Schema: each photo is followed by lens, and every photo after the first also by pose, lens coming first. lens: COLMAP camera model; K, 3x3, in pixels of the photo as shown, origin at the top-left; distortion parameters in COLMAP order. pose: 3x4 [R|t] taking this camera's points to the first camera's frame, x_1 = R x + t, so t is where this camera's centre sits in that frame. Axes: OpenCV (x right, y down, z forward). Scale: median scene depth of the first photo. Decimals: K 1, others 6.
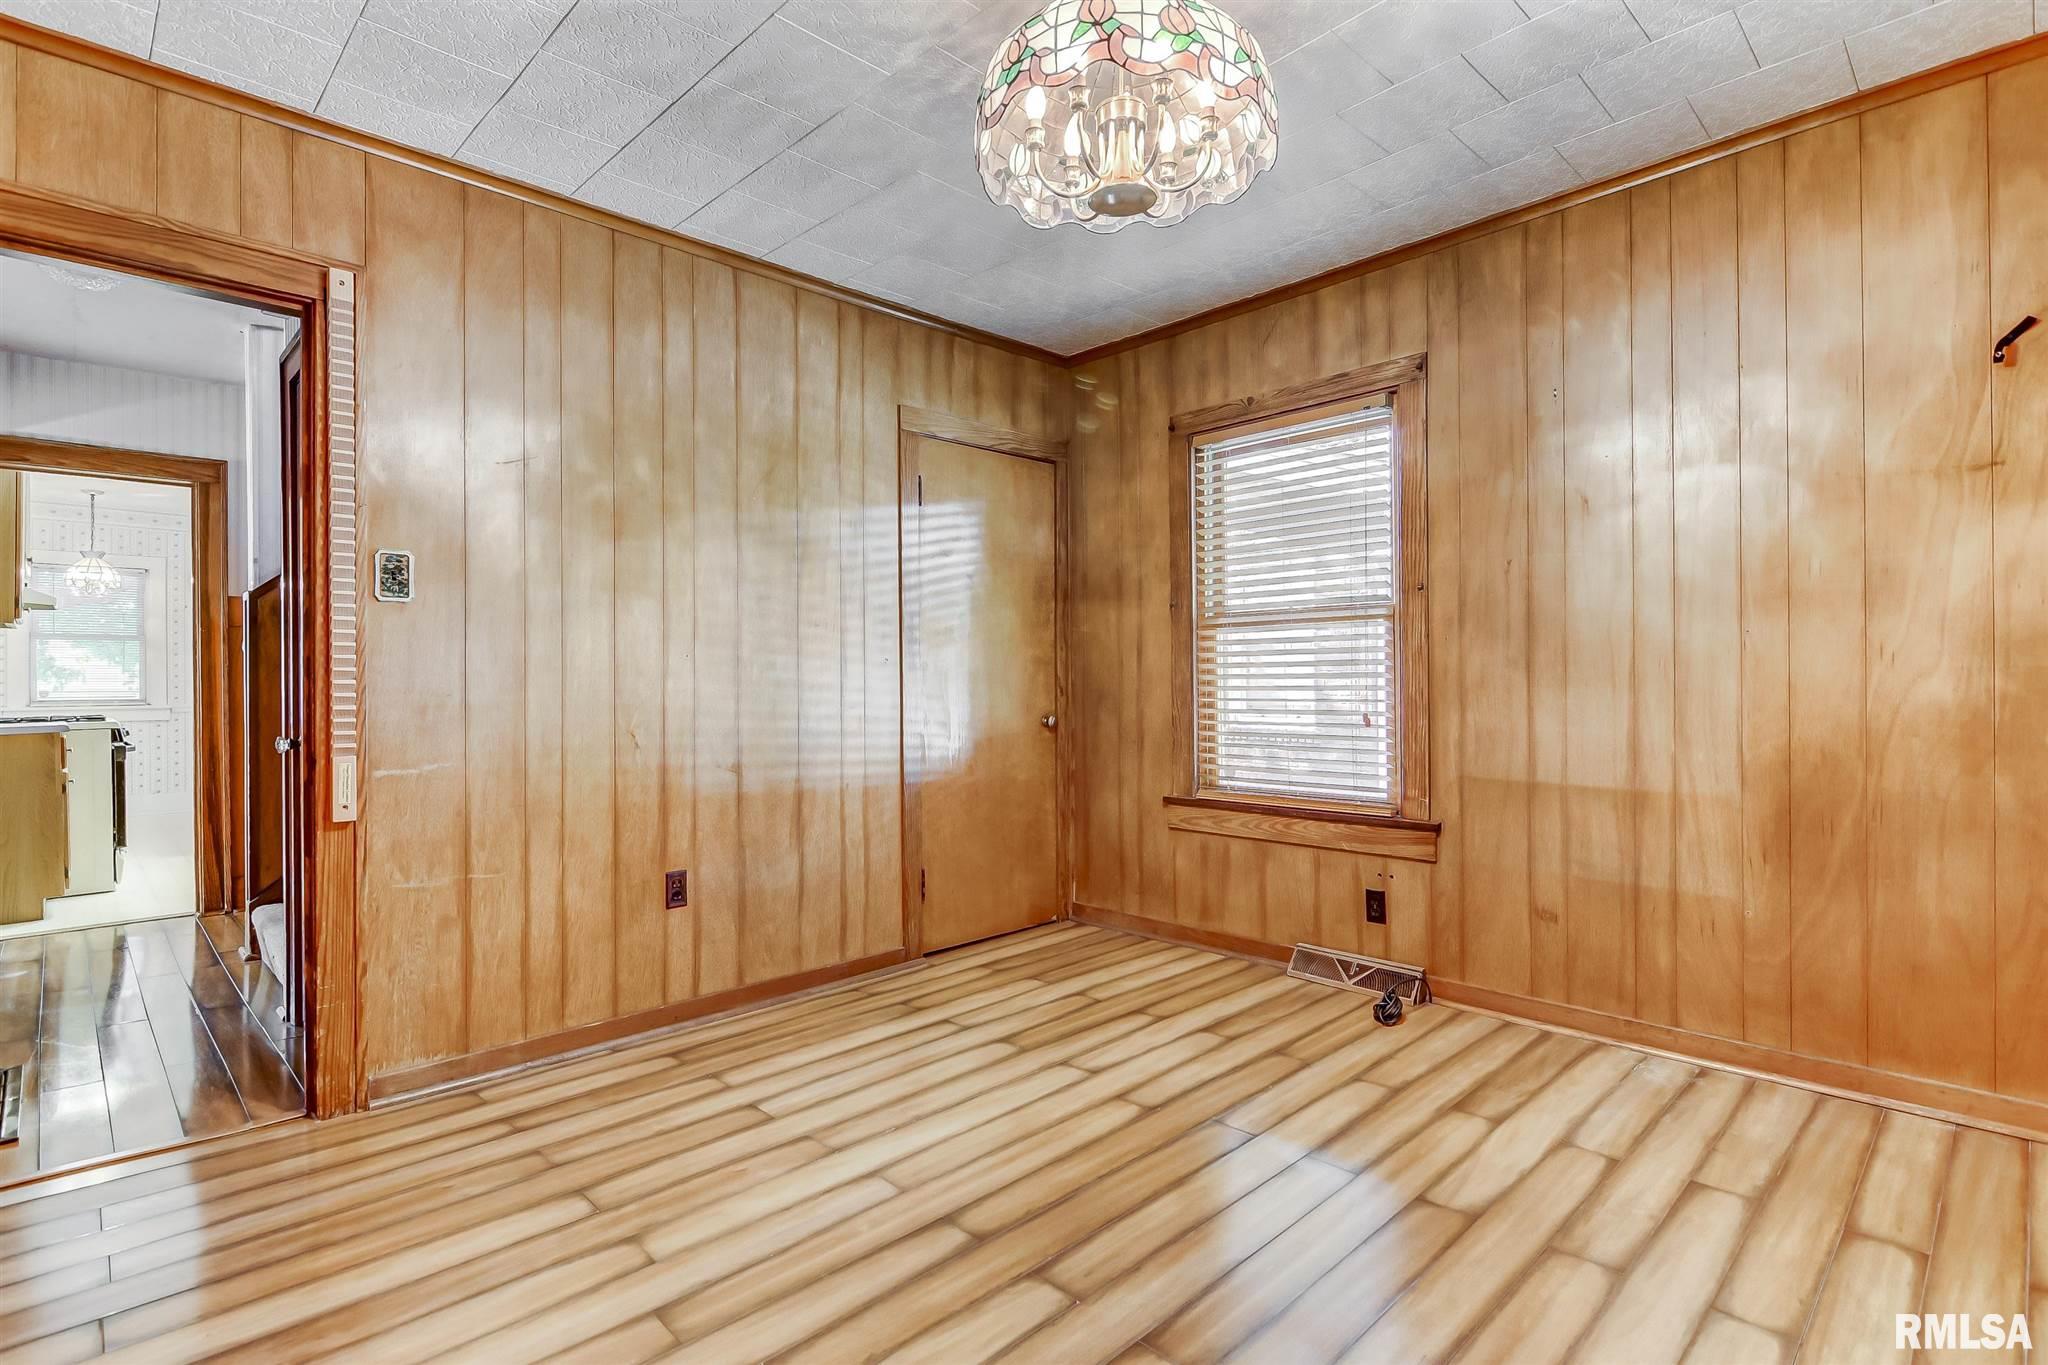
lens RADIAL K [[989.6, 0, 1017.8], [0, 989.6, 681.3], [0, 0, 1]] dist [0.012724, -0.004477]
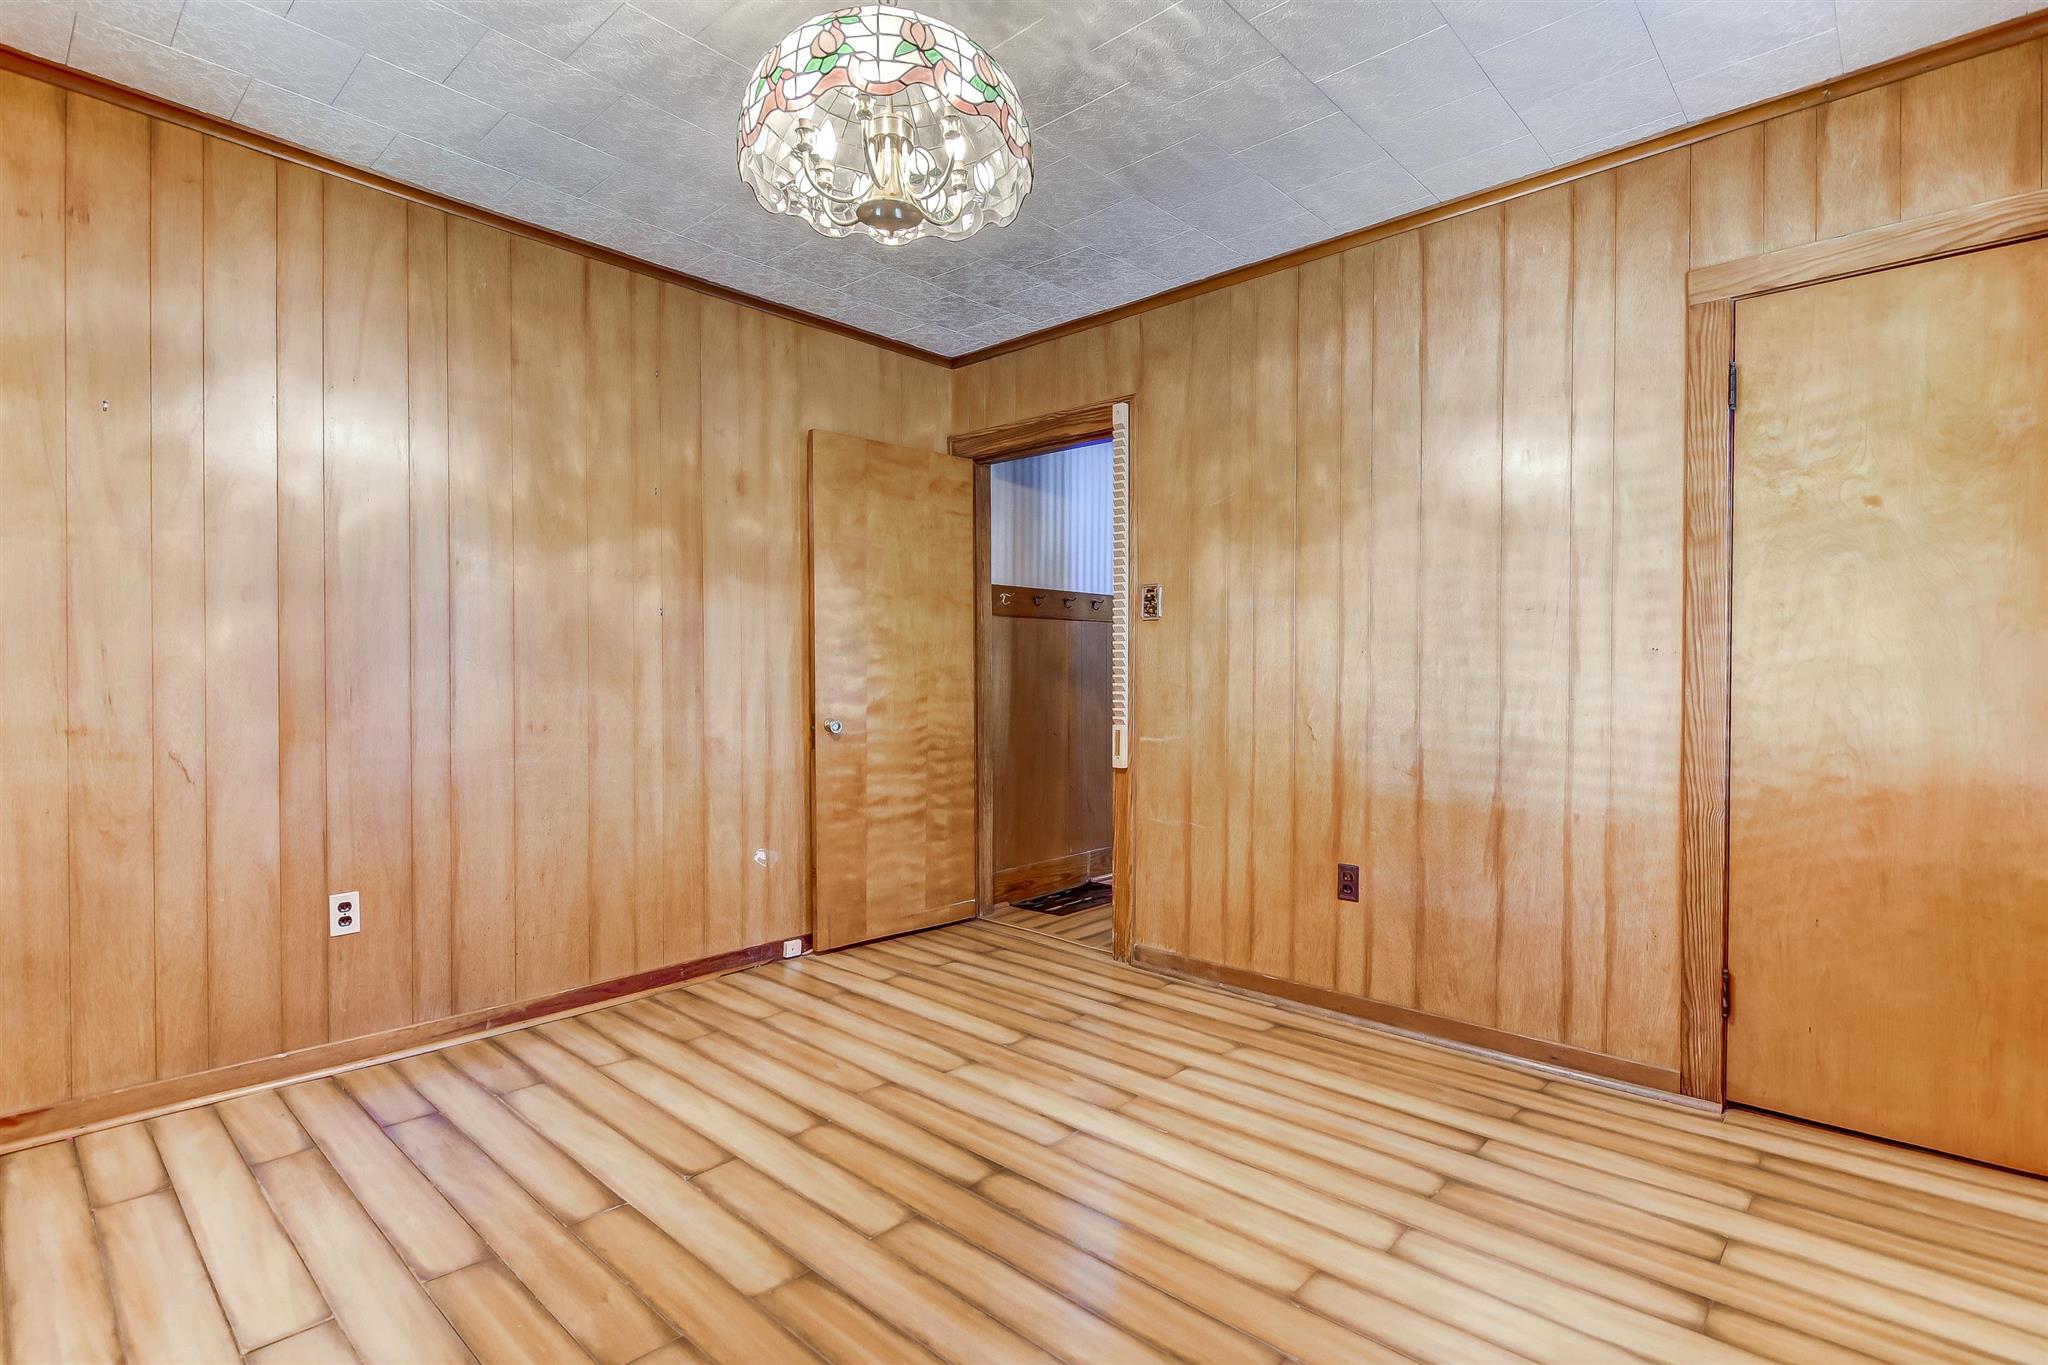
lens RADIAL K [[989.6, 0, 1025.1], [0, 989.6, 679.5], [0, 0, 1]] dist [0.012724, -0.004477]
pose [[0.051366, 0.010411, -0.998626, 0.649577], [-0.005708, 0.999932, 0.010131, -0.006360], [0.998664, 0.005180, 0.051422, 0.617422]]
